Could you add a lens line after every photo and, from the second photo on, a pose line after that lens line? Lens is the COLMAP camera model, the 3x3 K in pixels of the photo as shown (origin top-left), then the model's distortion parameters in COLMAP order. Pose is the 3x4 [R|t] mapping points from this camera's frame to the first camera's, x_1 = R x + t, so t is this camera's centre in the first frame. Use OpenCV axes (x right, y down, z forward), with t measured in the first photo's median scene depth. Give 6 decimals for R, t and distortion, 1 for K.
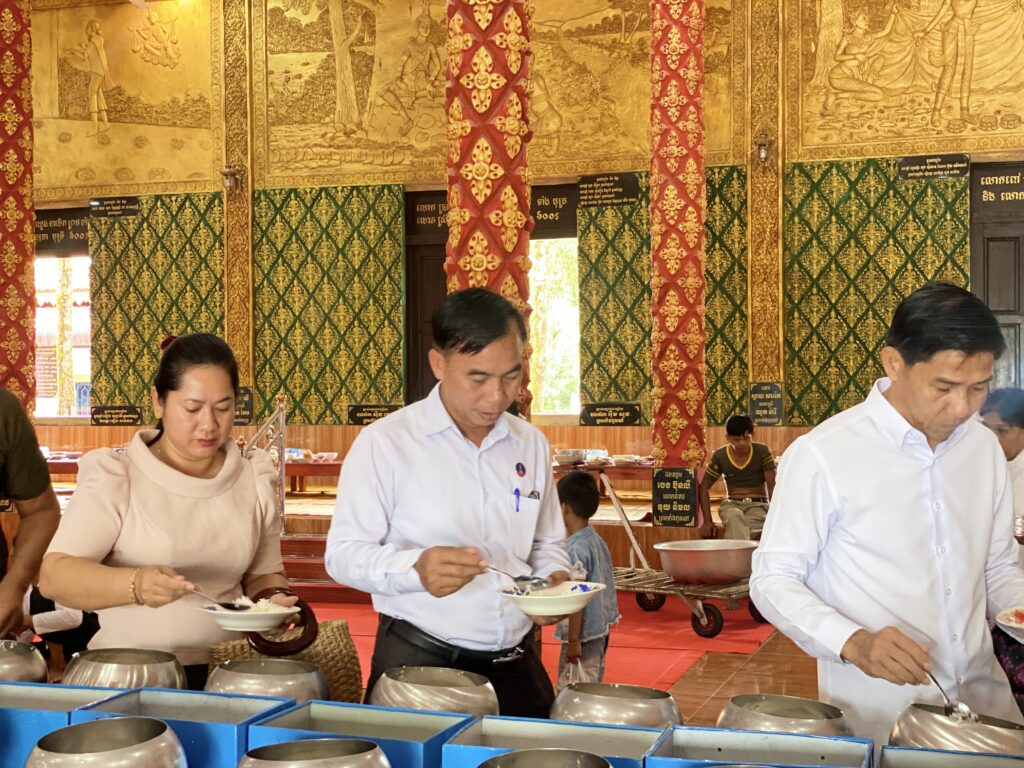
lens RADIAL K [[1509.5, 0, 522.3], [0, 1509.5, 374.2], [0, 0, 1]] dist [0.120583, 0.000000]
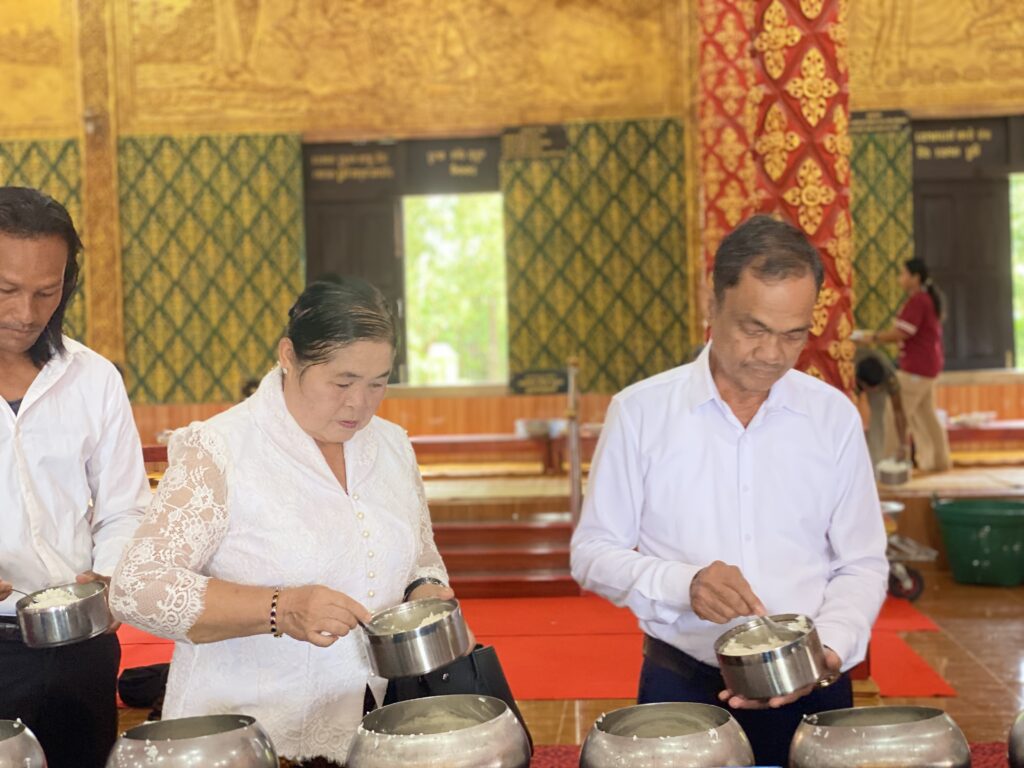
lens RADIAL K [[1509.5, 0, 525.6], [0, 1509.5, 378.9], [0, 0, 1]] dist [0.120583, 0.000000]
pose [[0.970618, -0.023829, 0.239444, -0.167930], [0.019044, 0.999570, 0.022276, 0.003177], [-0.239872, -0.017062, 0.970655, 0.087535]]
